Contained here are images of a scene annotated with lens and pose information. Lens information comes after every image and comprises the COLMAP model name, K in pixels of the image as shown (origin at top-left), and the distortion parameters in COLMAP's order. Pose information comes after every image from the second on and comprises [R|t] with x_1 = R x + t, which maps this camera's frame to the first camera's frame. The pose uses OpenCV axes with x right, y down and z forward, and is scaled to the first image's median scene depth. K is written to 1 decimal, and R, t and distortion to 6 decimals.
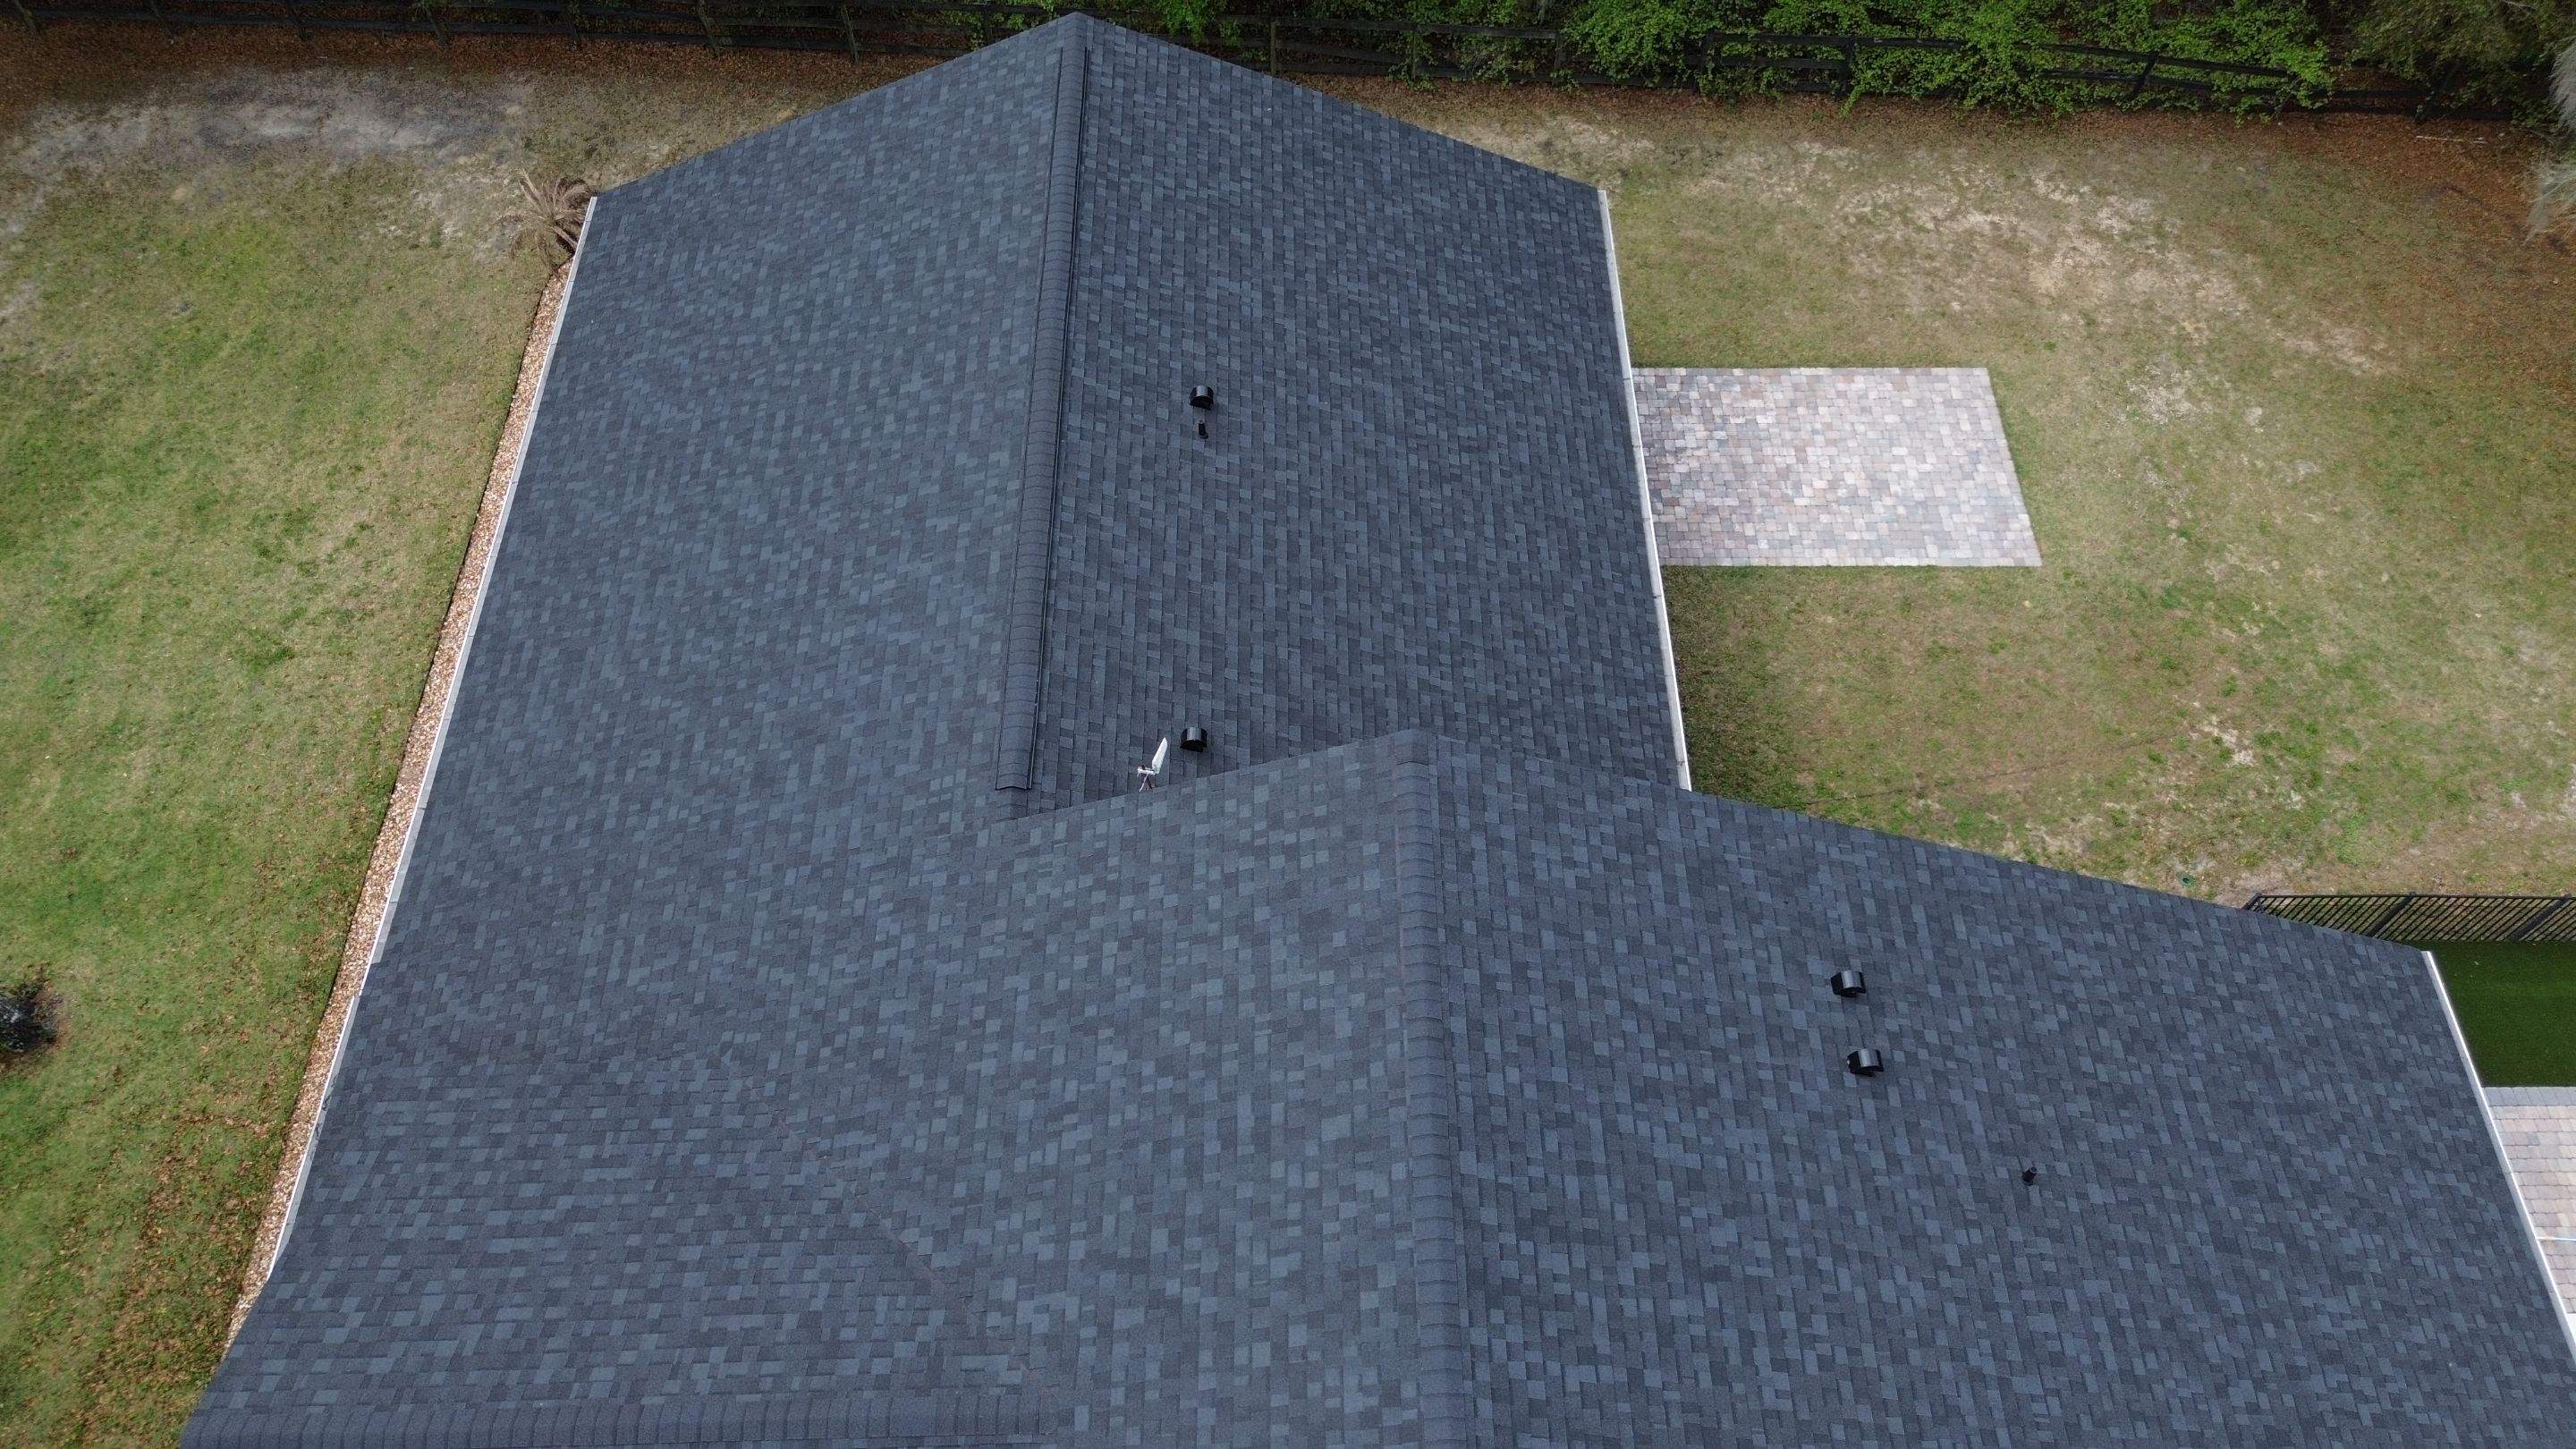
lens RADIAL K [[1834.3, 0, 1298.6], [0, 1834.3, 713.2], [0, 0, 1]] dist [0.068582, -0.067232]
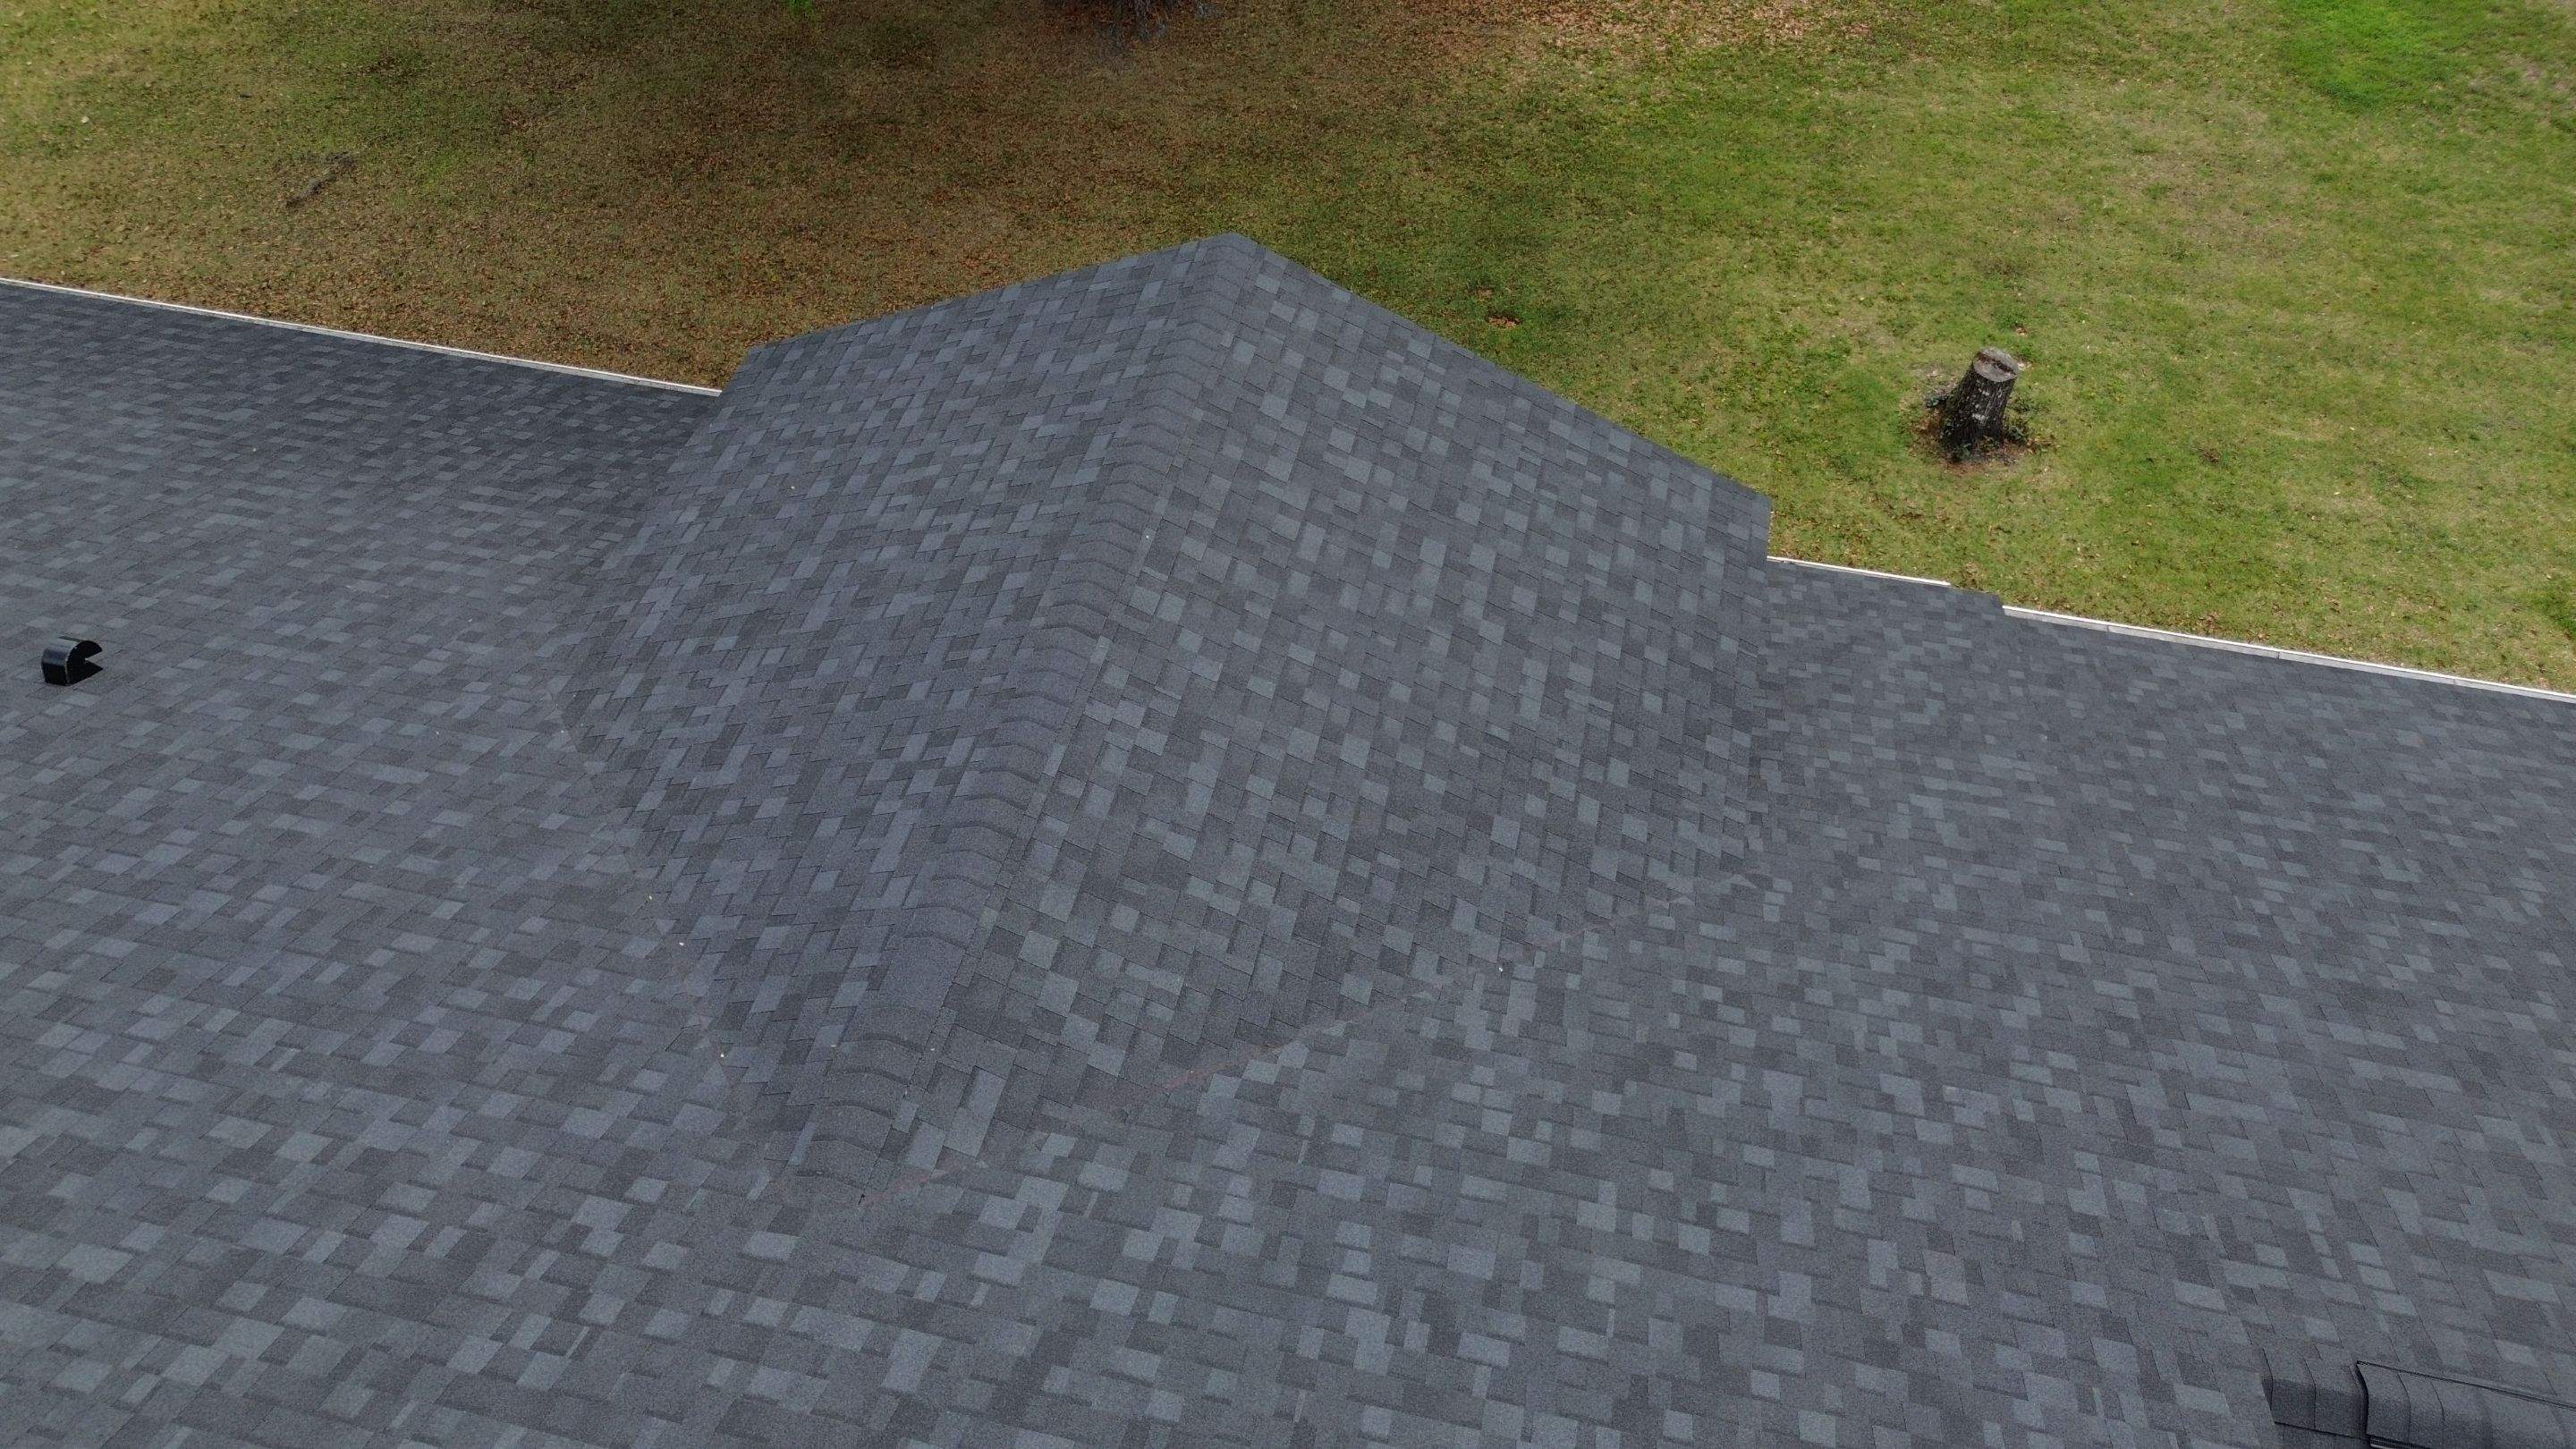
lens RADIAL K [[1834.3, 0, 1296.4], [0, 1834.3, 704.7], [0, 0, 1]] dist [0.068582, -0.067232]
pose [[-0.236169, 0.731468, -0.639671, 0.040722], [-0.814519, 0.209958, 0.540811, -0.018211], [0.529890, 0.648747, 0.546209, 0.499523]]
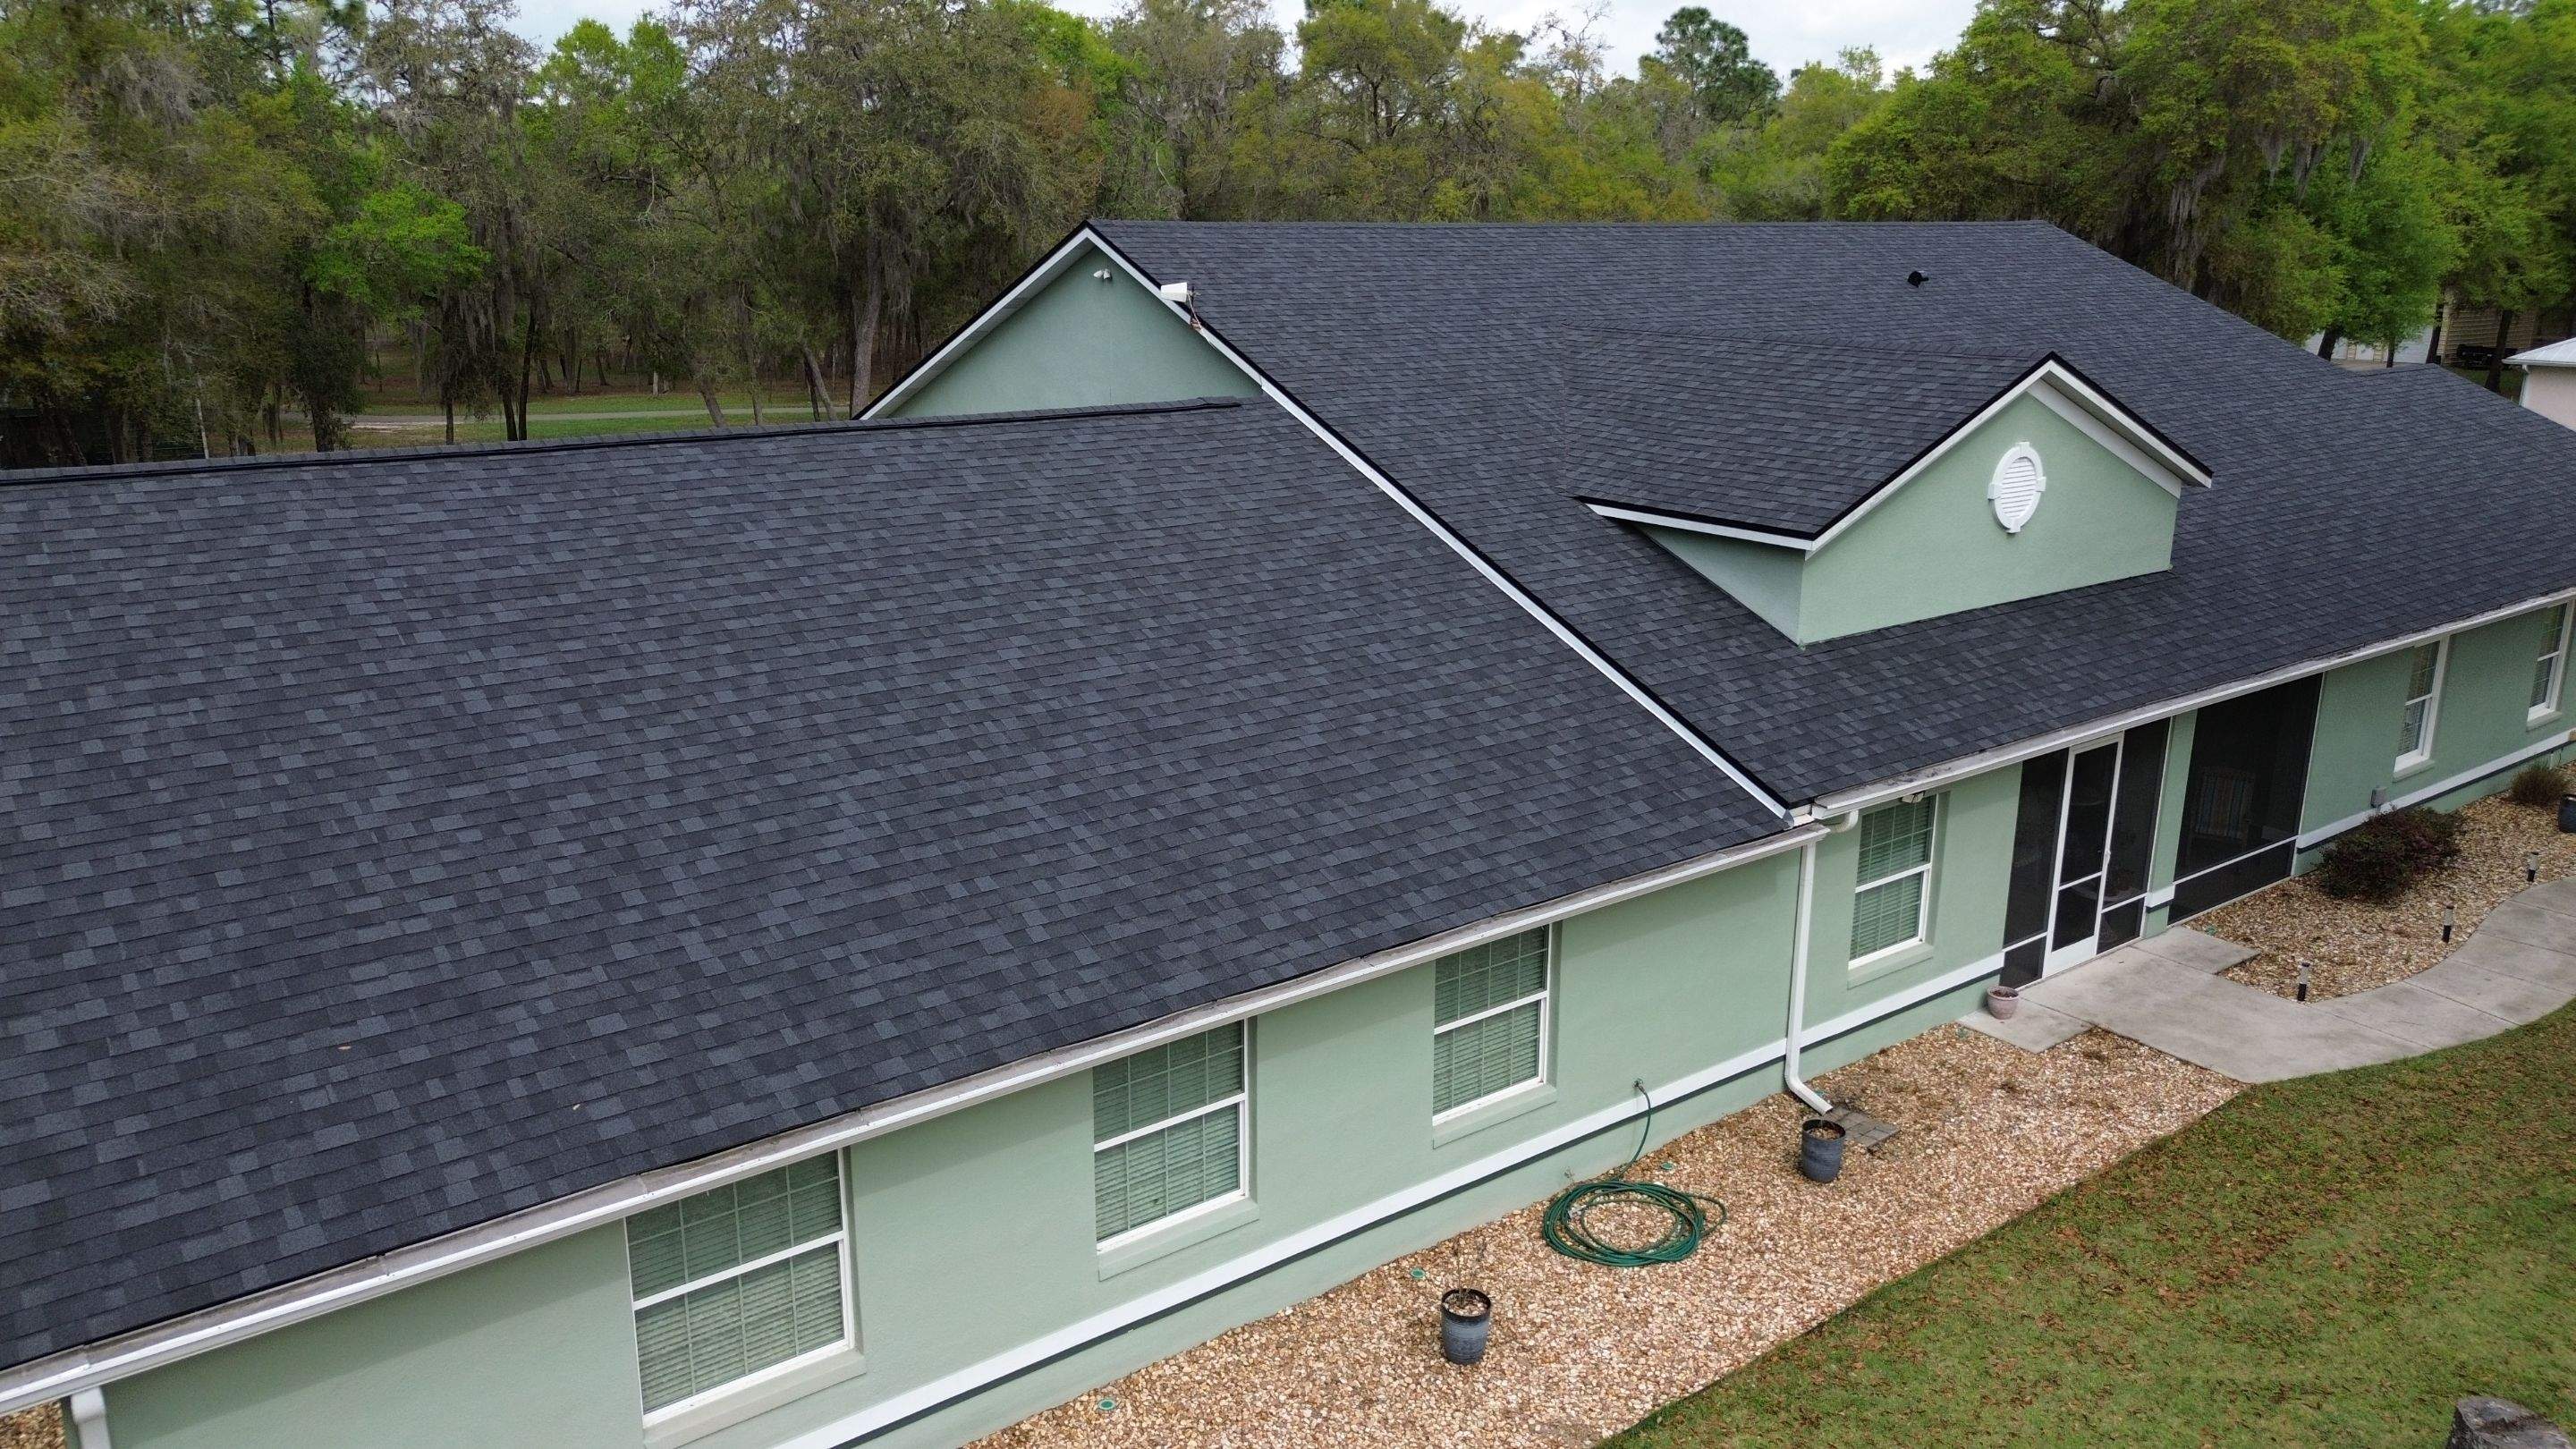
lens RADIAL K [[1834.3, 0, 1295.4], [0, 1834.3, 727.5], [0, 0, 1]] dist [0.068582, -0.067232]
pose [[-0.597776, -0.205627, 0.774843, -0.950710], [0.674336, 0.393700, 0.624717, -0.482313], [-0.433514, 0.895945, -0.096682, 1.123993]]
